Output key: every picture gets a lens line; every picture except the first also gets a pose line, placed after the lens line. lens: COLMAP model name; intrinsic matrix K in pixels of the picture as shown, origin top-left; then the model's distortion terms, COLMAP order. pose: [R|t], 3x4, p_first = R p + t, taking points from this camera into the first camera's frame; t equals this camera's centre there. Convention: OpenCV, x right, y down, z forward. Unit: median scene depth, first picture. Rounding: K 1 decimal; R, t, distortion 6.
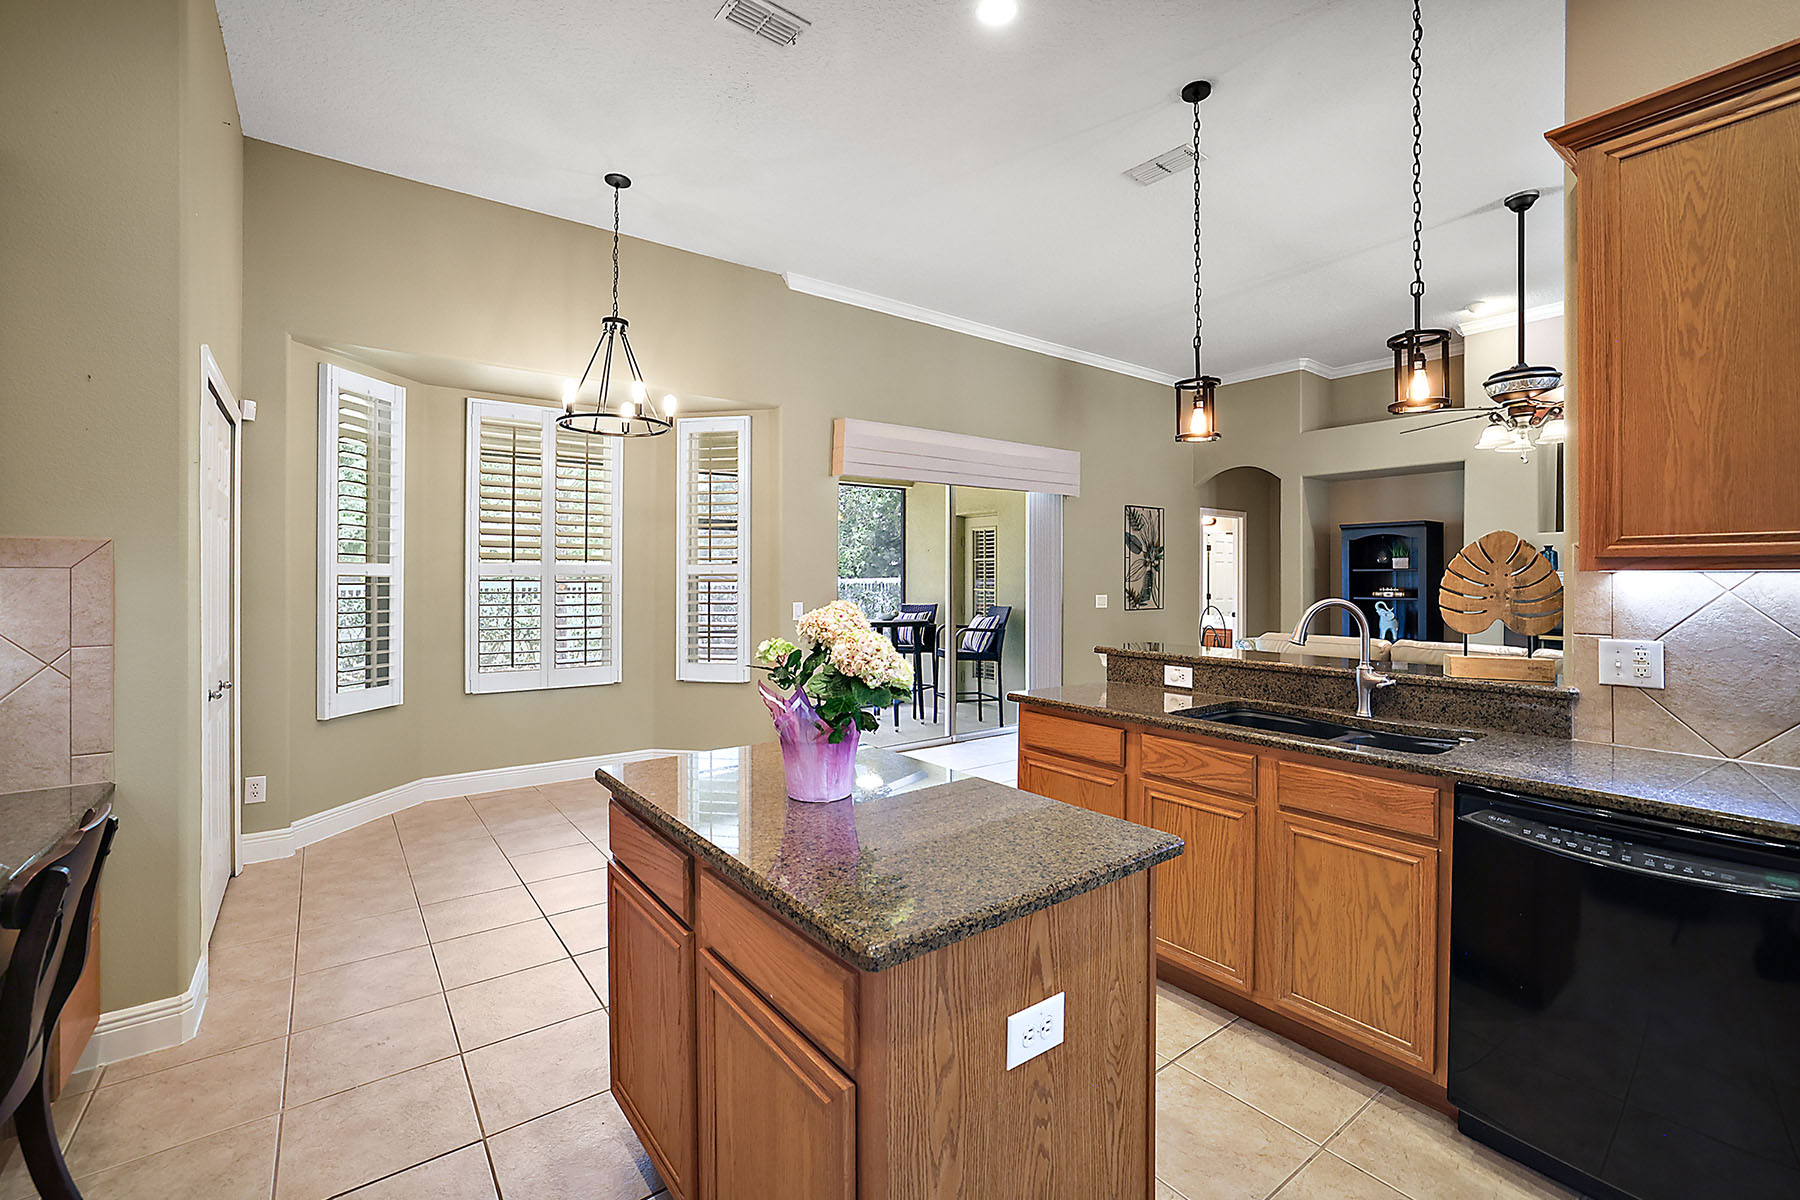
lens RADIAL K [[771.6, 0, 877.6], [0, 771.6, 573.5], [0, 0, 1]] dist [-0.020109, 0.002818]
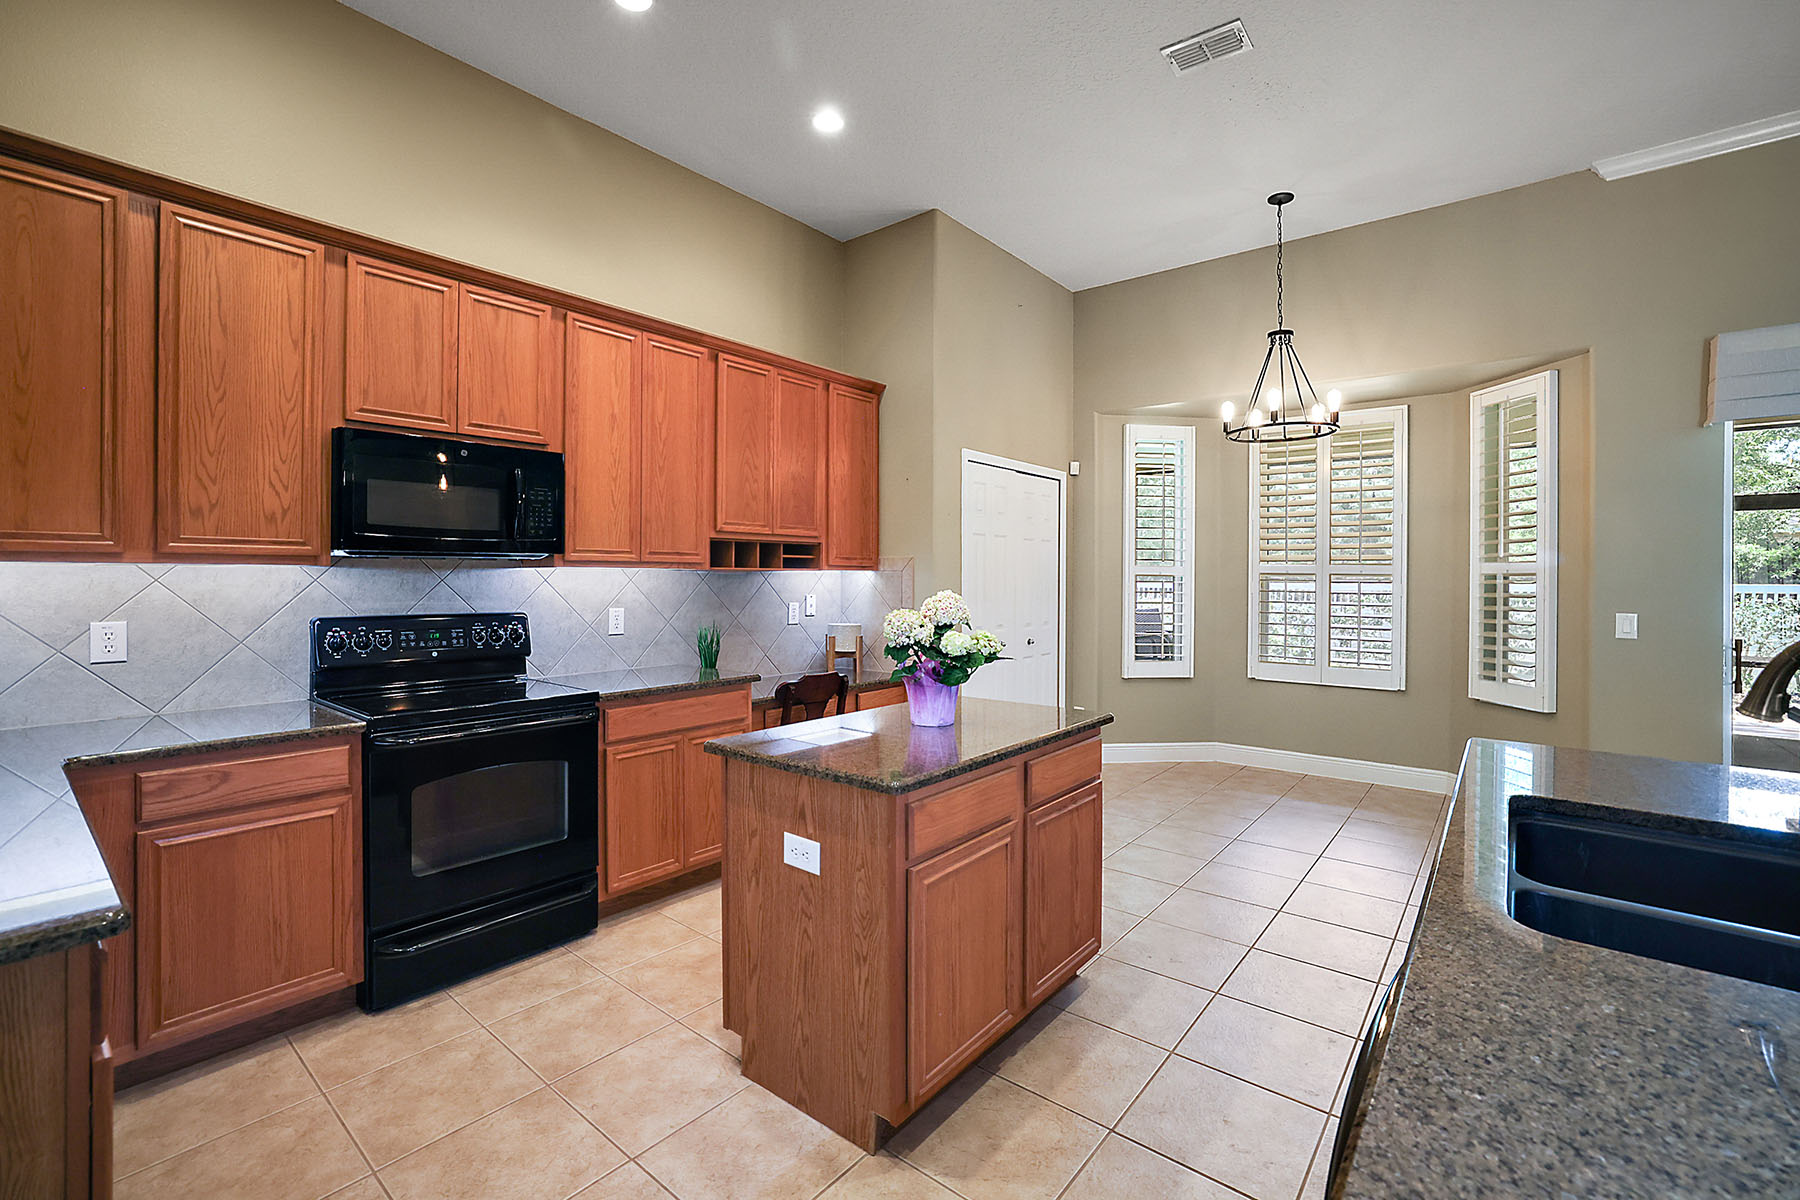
lens RADIAL K [[771.6, 0, 894.0], [0, 771.6, 574.2], [0, 0, 1]] dist [-0.020109, 0.002818]
pose [[0.252364, -0.000129, -0.967632, 0.621137], [-0.000915, 1.000000, -0.000372, 0.001431], [0.967632, 0.000979, 0.252363, 0.262396]]
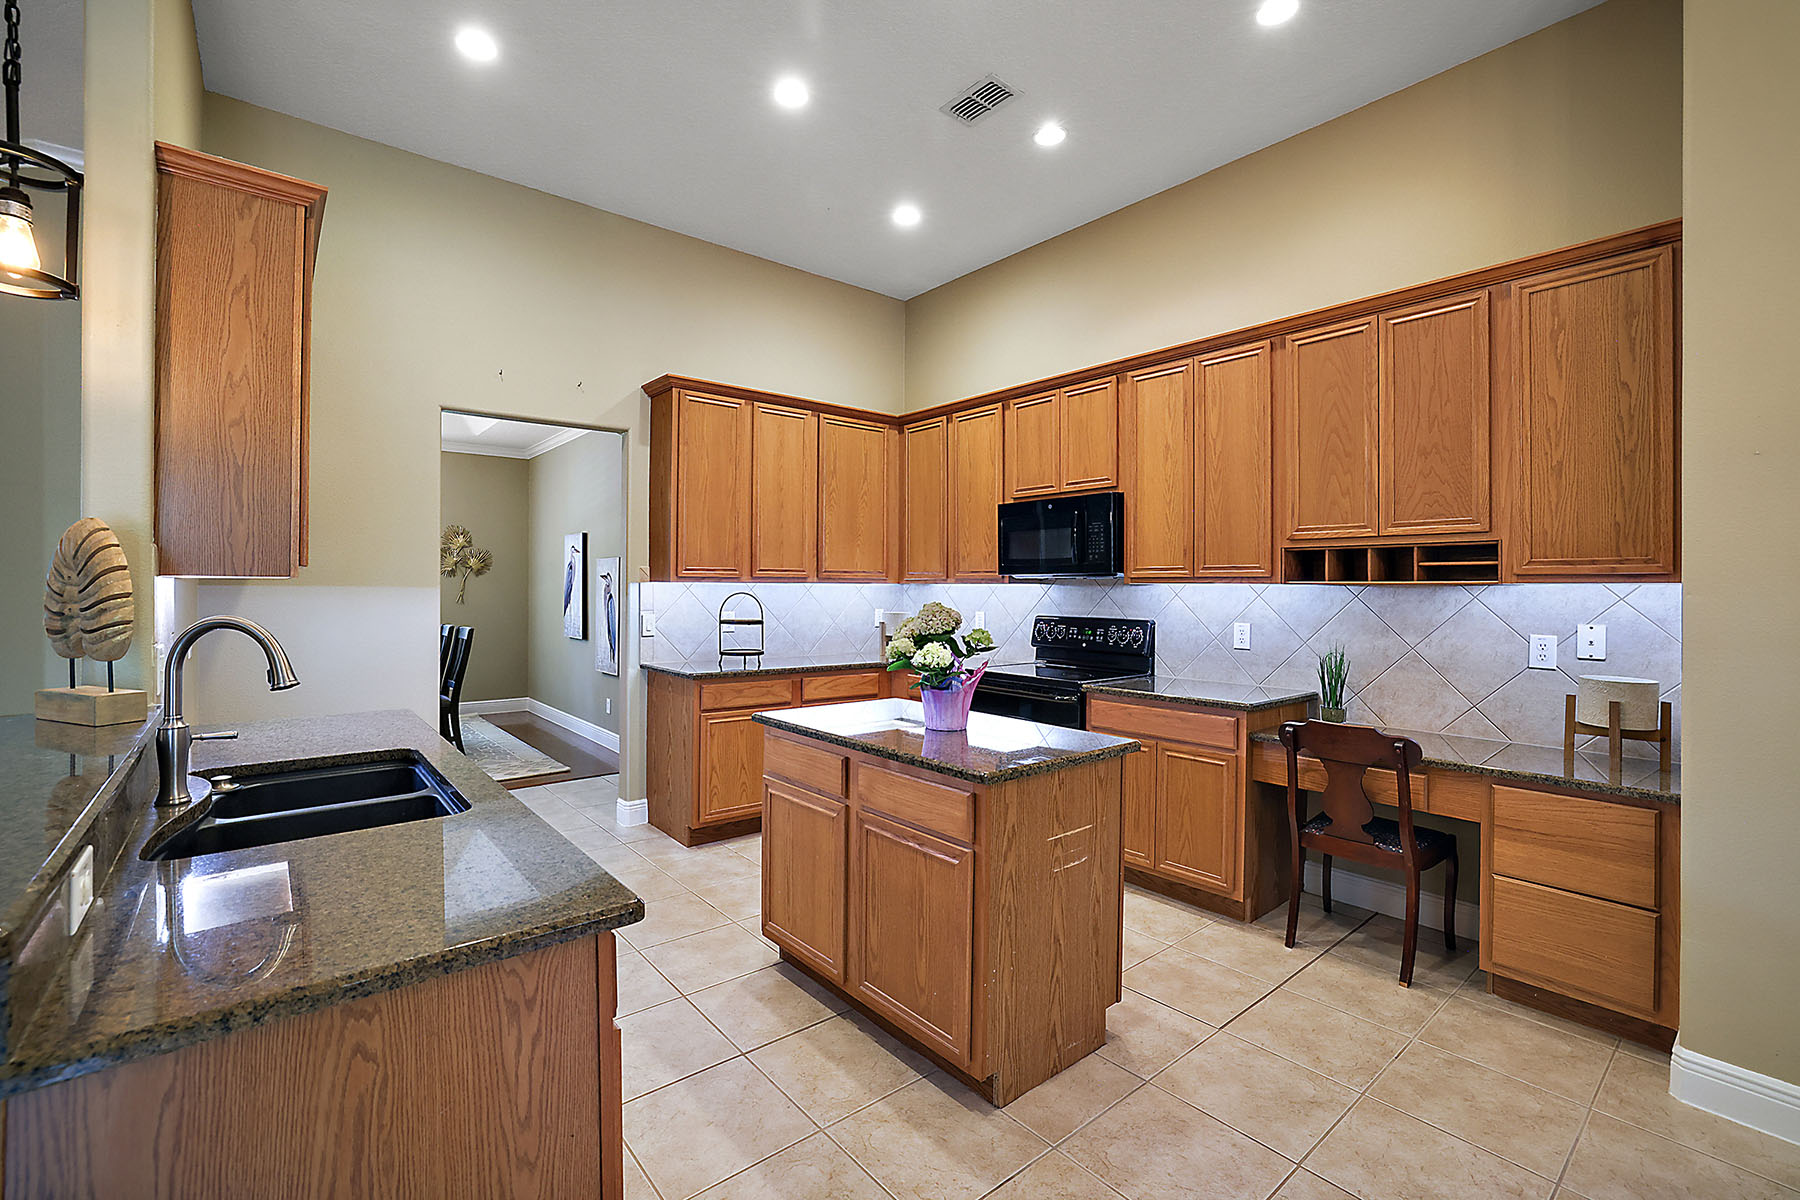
lens RADIAL K [[771.6, 0, 896.4], [0, 771.6, 593.6], [0, 0, 1]] dist [-0.020109, 0.002818]
pose [[-0.997566, -0.005340, -0.069522, 0.063637], [-0.005563, 0.999980, 0.003023, 0.006254], [0.069505, 0.003402, -0.997576, 1.183974]]
